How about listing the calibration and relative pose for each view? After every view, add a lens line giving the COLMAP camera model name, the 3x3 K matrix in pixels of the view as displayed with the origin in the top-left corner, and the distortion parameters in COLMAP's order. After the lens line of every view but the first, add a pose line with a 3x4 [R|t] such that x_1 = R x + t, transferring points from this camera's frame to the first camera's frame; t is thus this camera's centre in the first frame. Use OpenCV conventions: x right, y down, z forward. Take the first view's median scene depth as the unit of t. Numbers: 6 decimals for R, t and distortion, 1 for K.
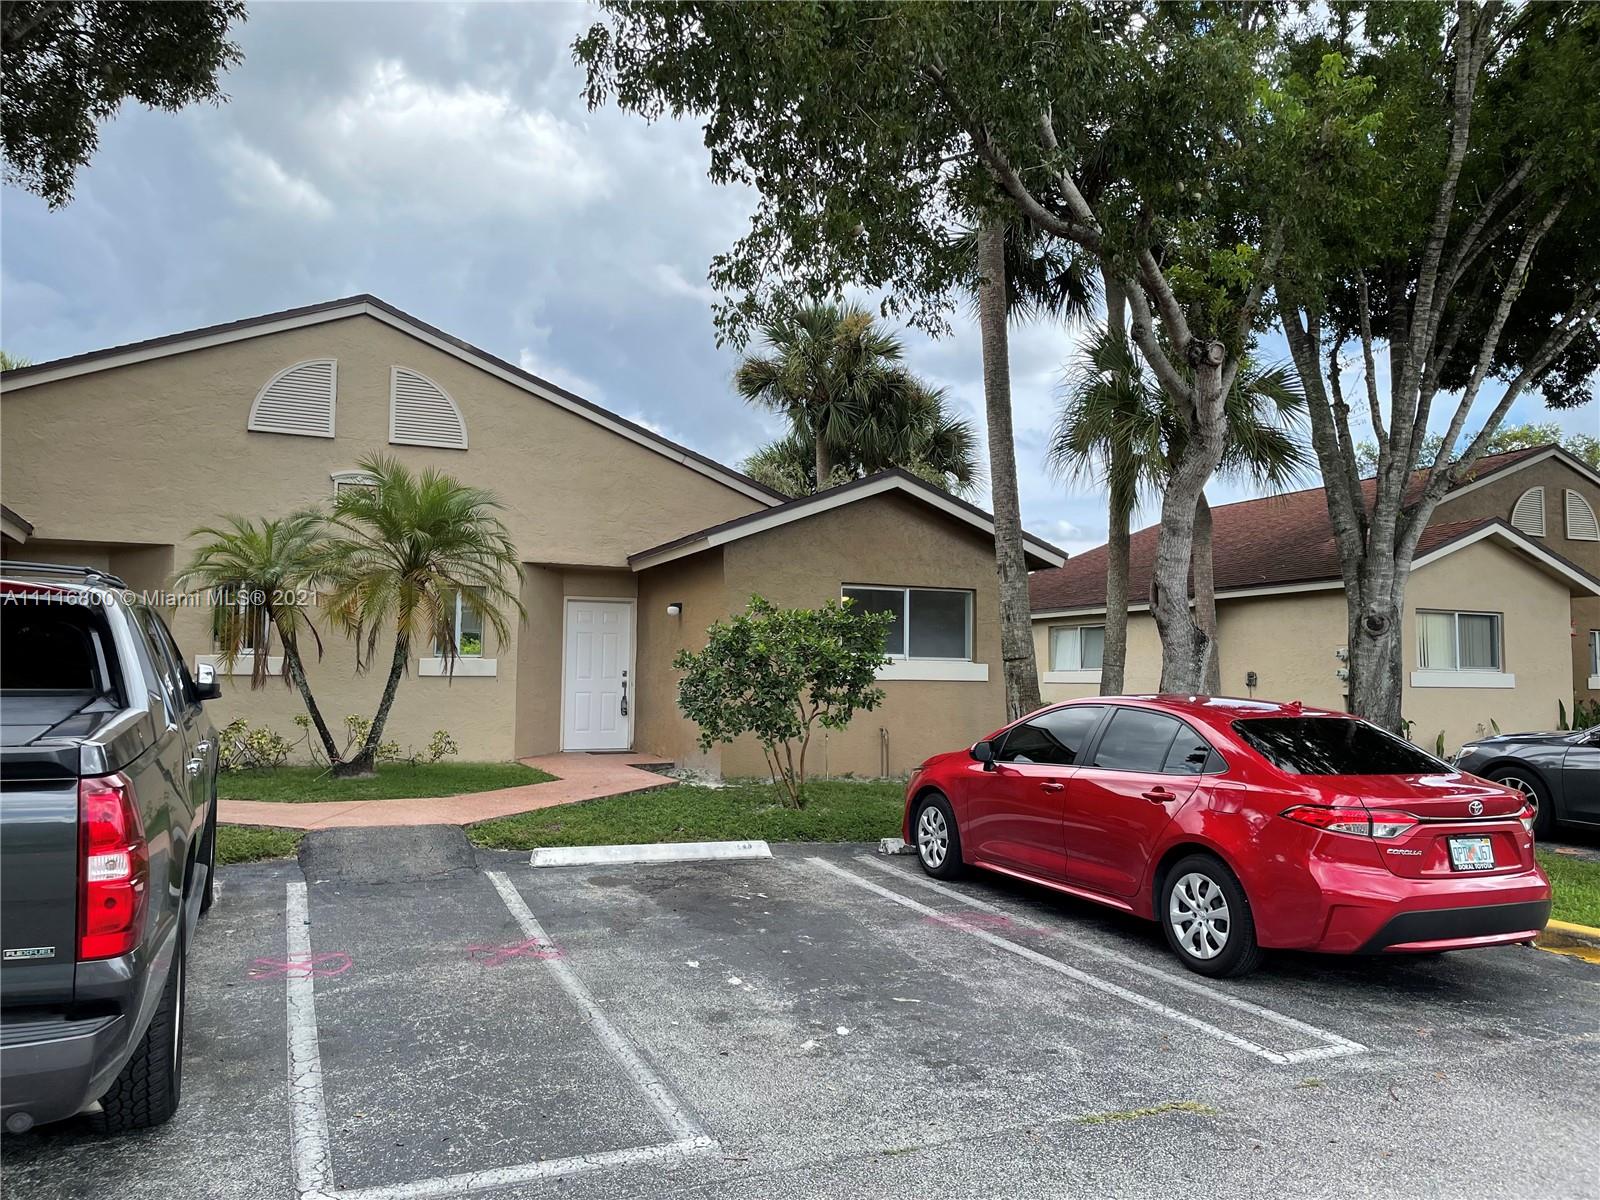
lens RADIAL K [[1206.9, 0, 806.3], [0, 1206.9, 591.3], [0, 0, 1]] dist [0.100250, -0.134151]
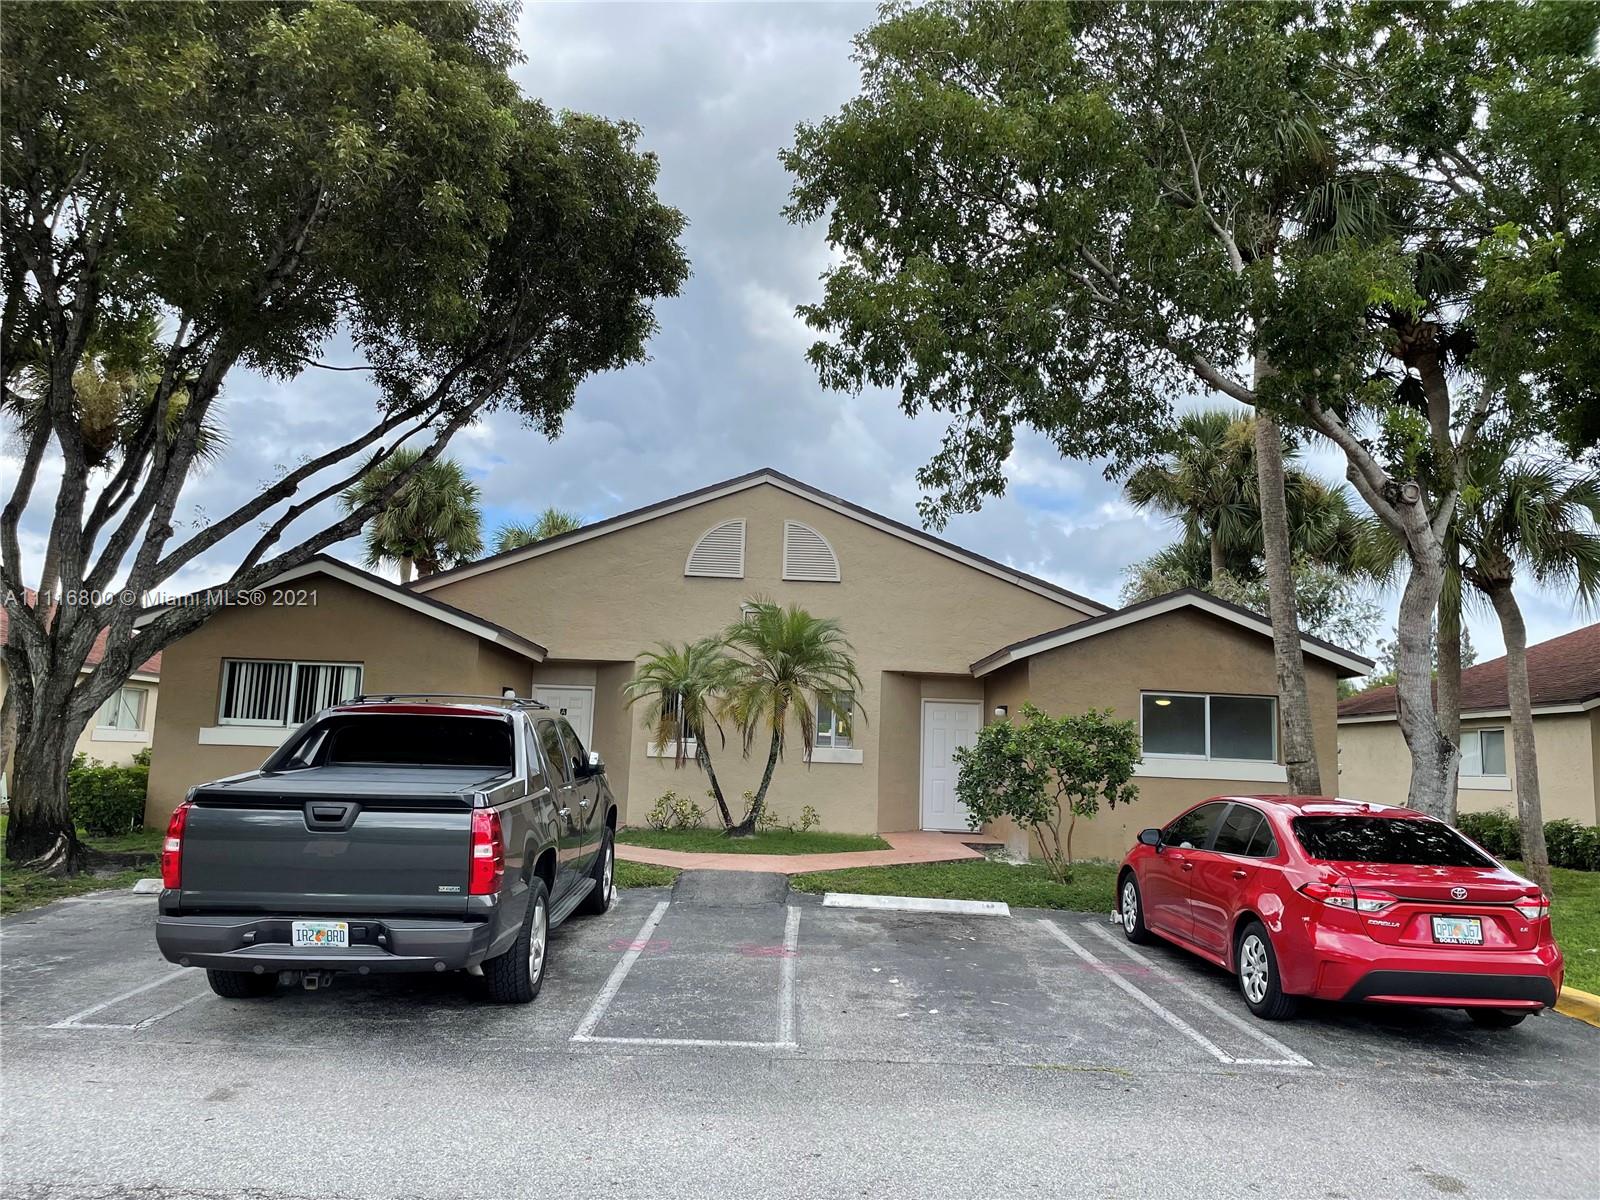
lens RADIAL K [[1206.9, 0, 806.3], [0, 1206.9, 591.3], [0, 0, 1]] dist [0.100250, -0.134151]
pose [[0.923784, -0.029453, -0.381779, 0.196358], [0.001462, 0.997301, -0.073402, -0.017639], [0.382911, 0.067250, 0.921334, -0.194749]]
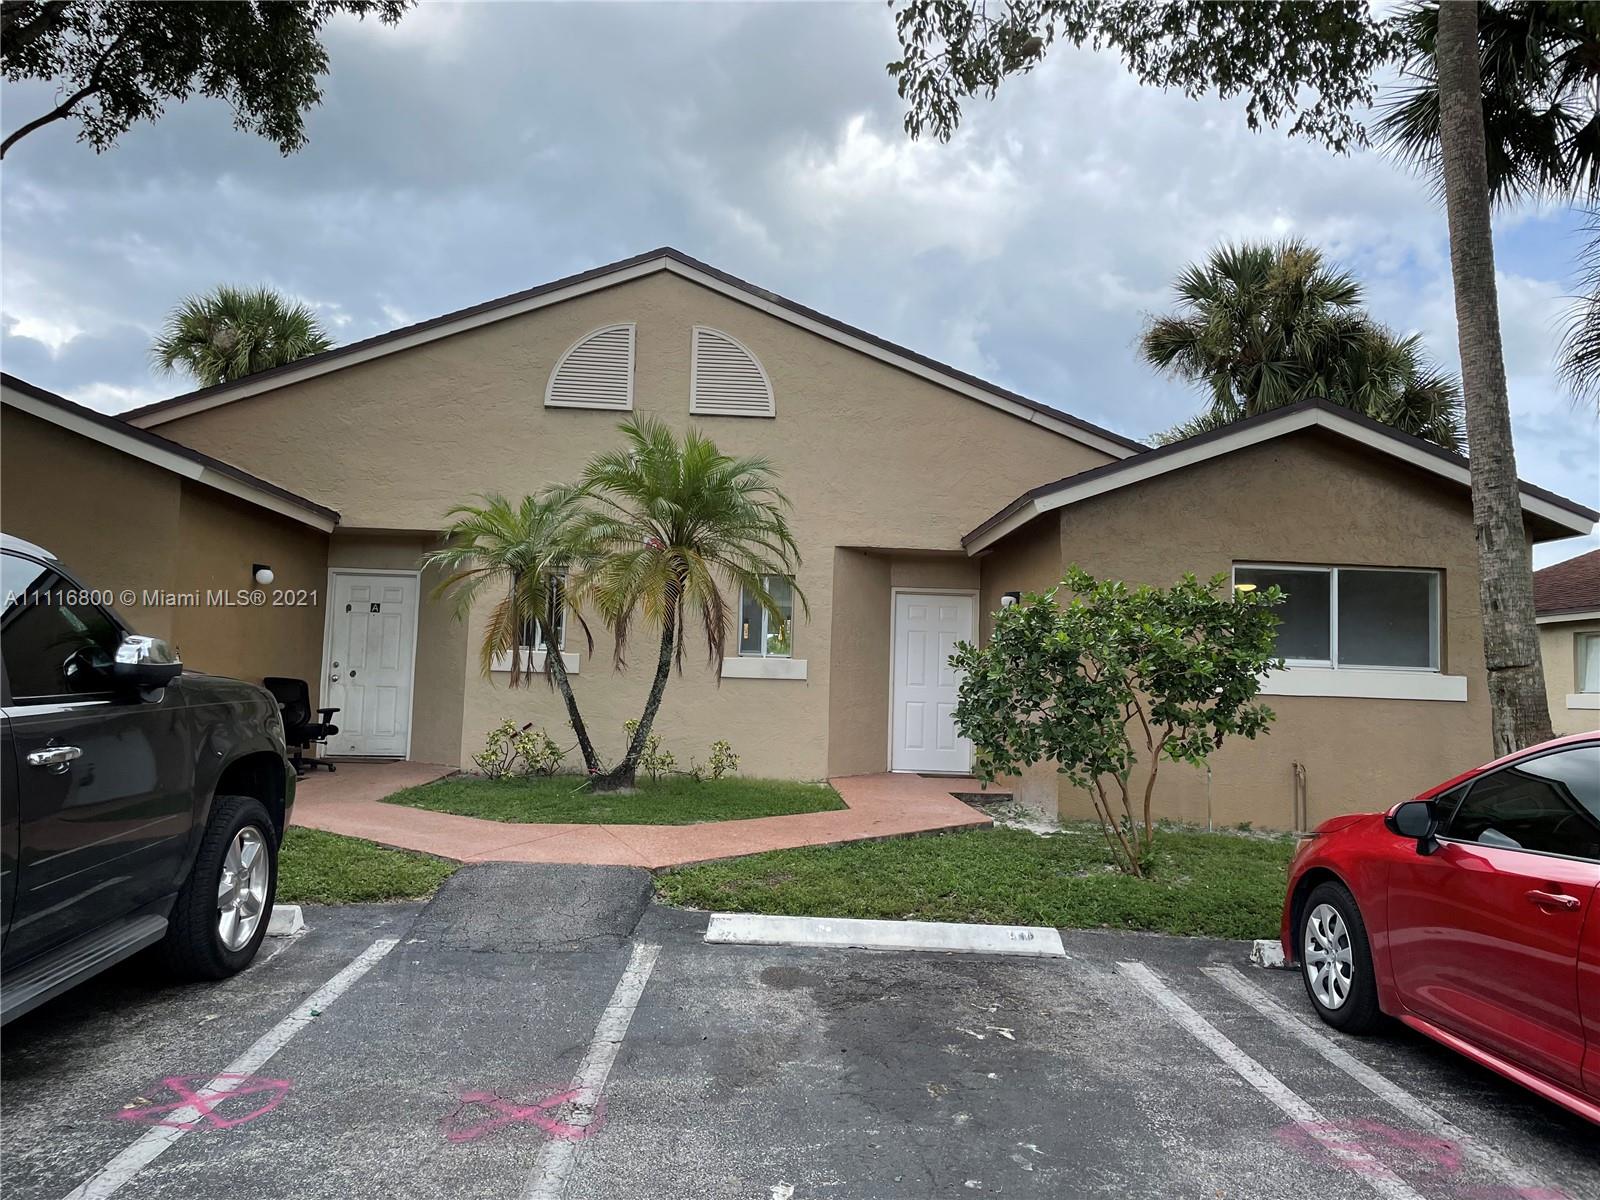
lens RADIAL K [[1206.9, 0, 806.3], [0, 1206.9, 591.3], [0, 0, 1]] dist [0.100250, -0.134151]
pose [[0.934064, -0.008839, -0.356996, 0.056979], [0.004168, 0.999895, -0.013850, 0.022943], [0.357081, 0.011449, 0.934003, 0.244686]]
